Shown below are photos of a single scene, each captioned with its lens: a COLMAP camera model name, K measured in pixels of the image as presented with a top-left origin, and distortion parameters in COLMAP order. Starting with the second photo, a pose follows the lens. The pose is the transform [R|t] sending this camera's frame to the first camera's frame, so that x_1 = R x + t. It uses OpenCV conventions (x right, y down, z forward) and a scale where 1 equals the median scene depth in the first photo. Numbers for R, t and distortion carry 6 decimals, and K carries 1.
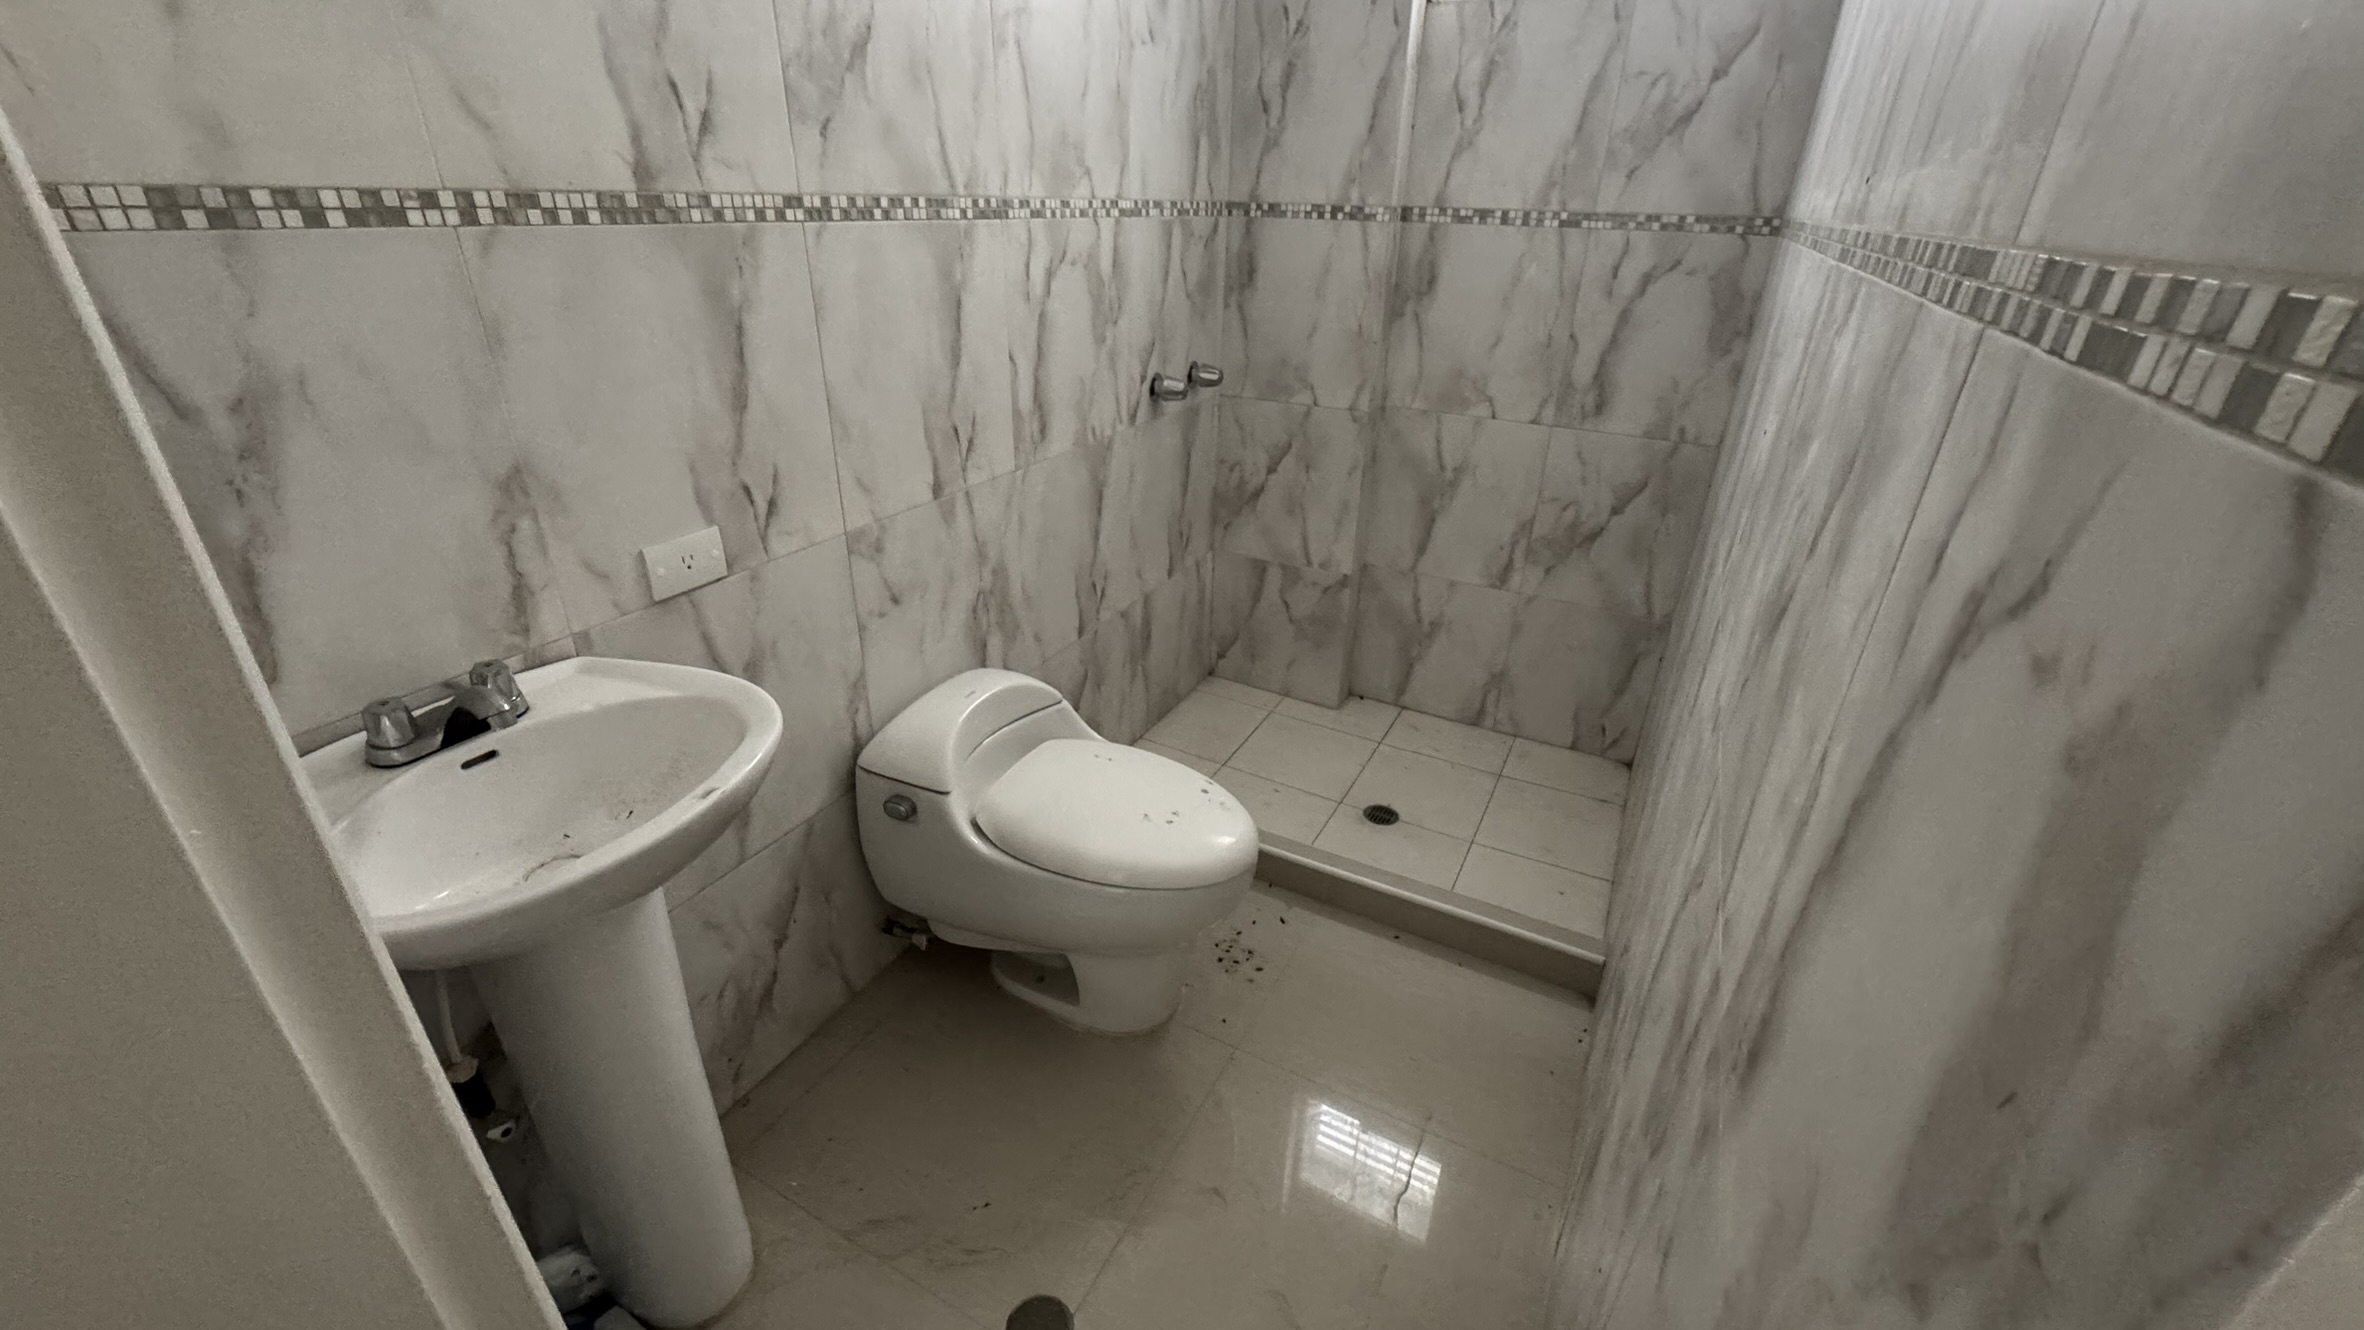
lens RADIAL K [[954.9, 0, 1183.3], [0, 954.9, 664.4], [0, 0, 1]] dist [-0.004732, 0.001203]
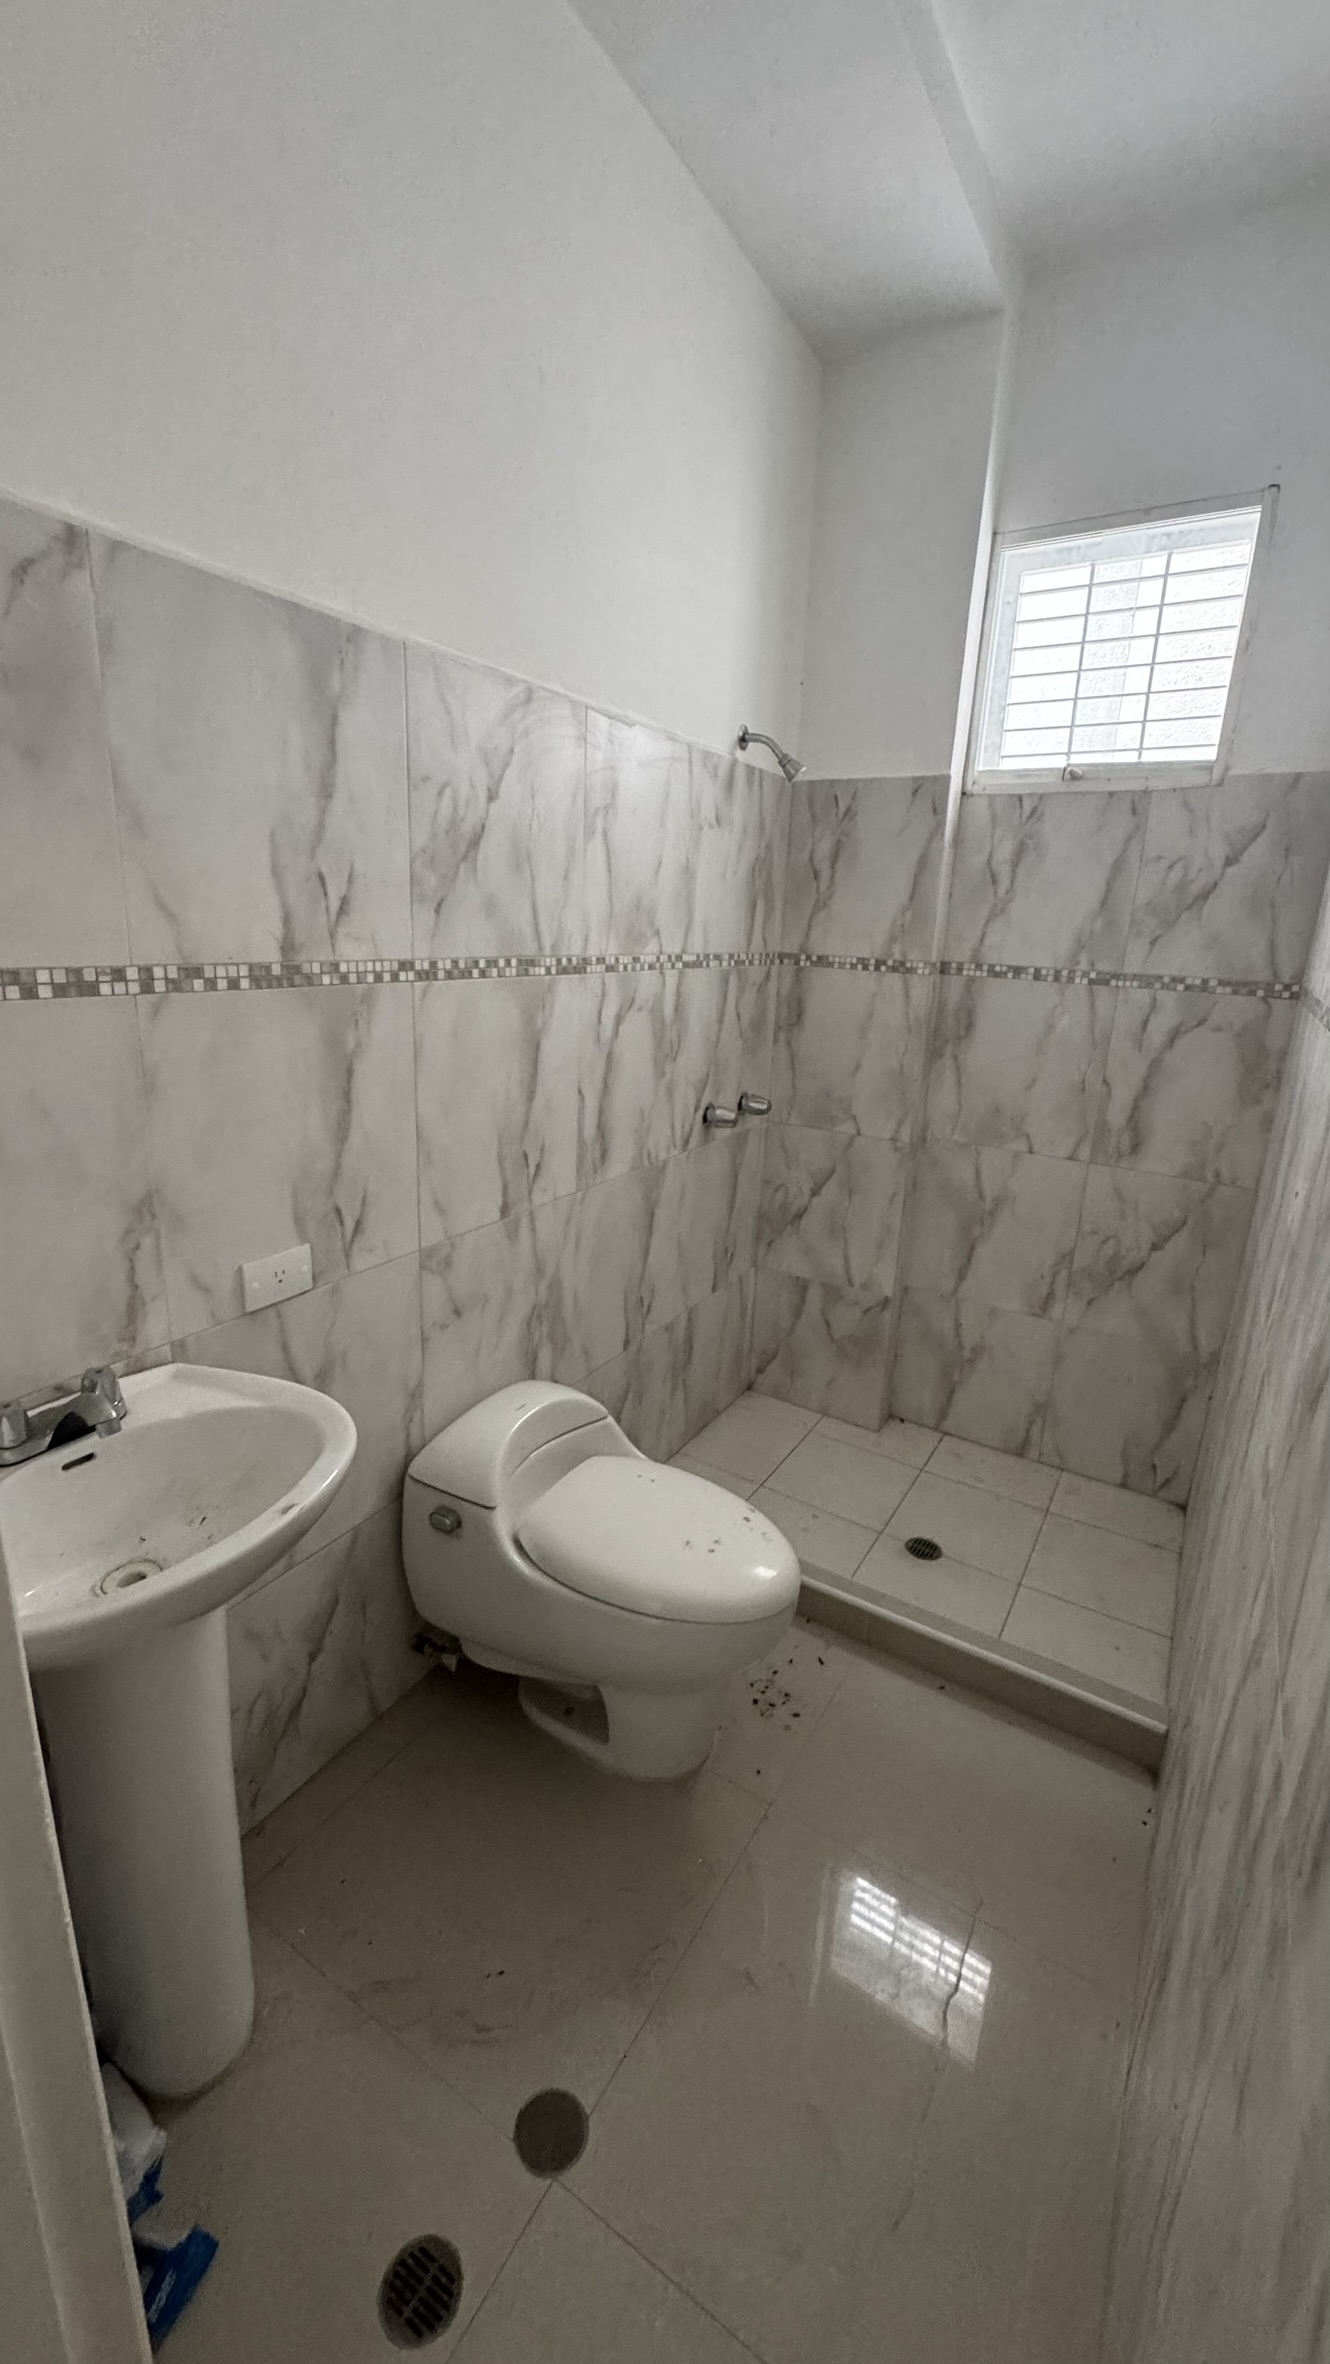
lens RADIAL K [[954.9, 0, 668.3], [0, 954.9, 1177.1], [0, 0, 1]] dist [-0.004732, 0.001203]
pose [[0.997874, 0.035724, -0.054511, -0.019483], [-0.045480, 0.980766, -0.189816, -0.027416], [0.046681, 0.191892, 0.980305, -0.054870]]
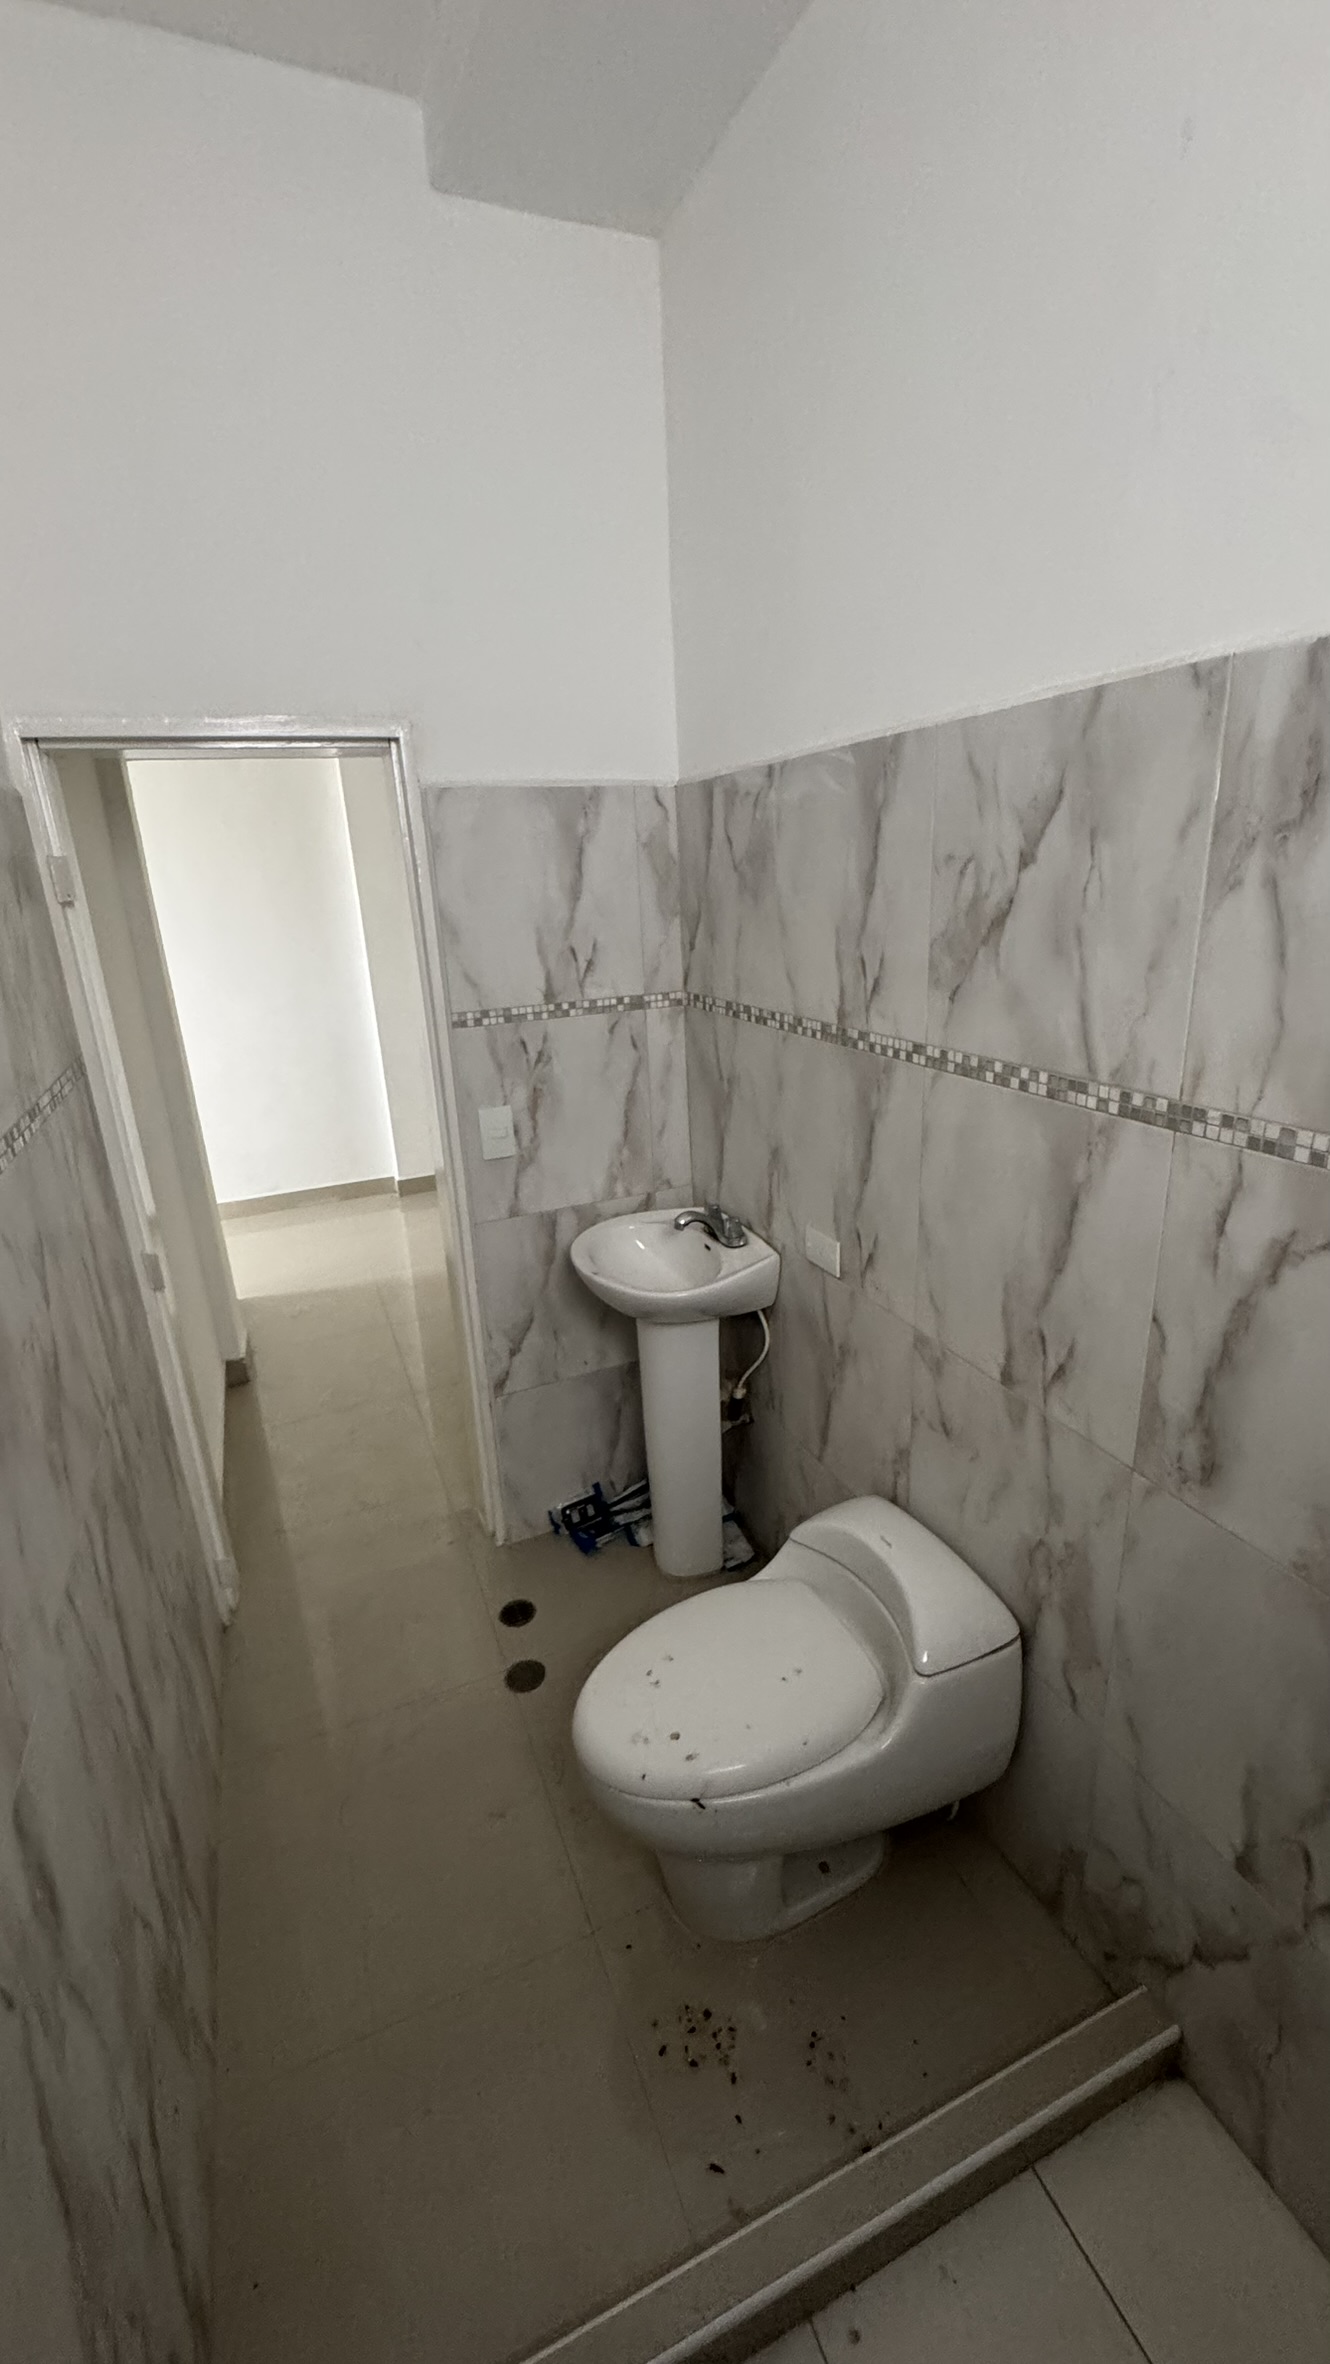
lens RADIAL K [[954.9, 0, 664.5], [0, 954.9, 1185.2], [0, 0, 1]] dist [-0.004732, 0.001203]
pose [[-0.642645, 0.244591, -0.726073, 0.564513], [-0.310488, 0.783228, 0.538657, -0.754123], [0.700432, 0.571602, -0.427395, 1.173460]]
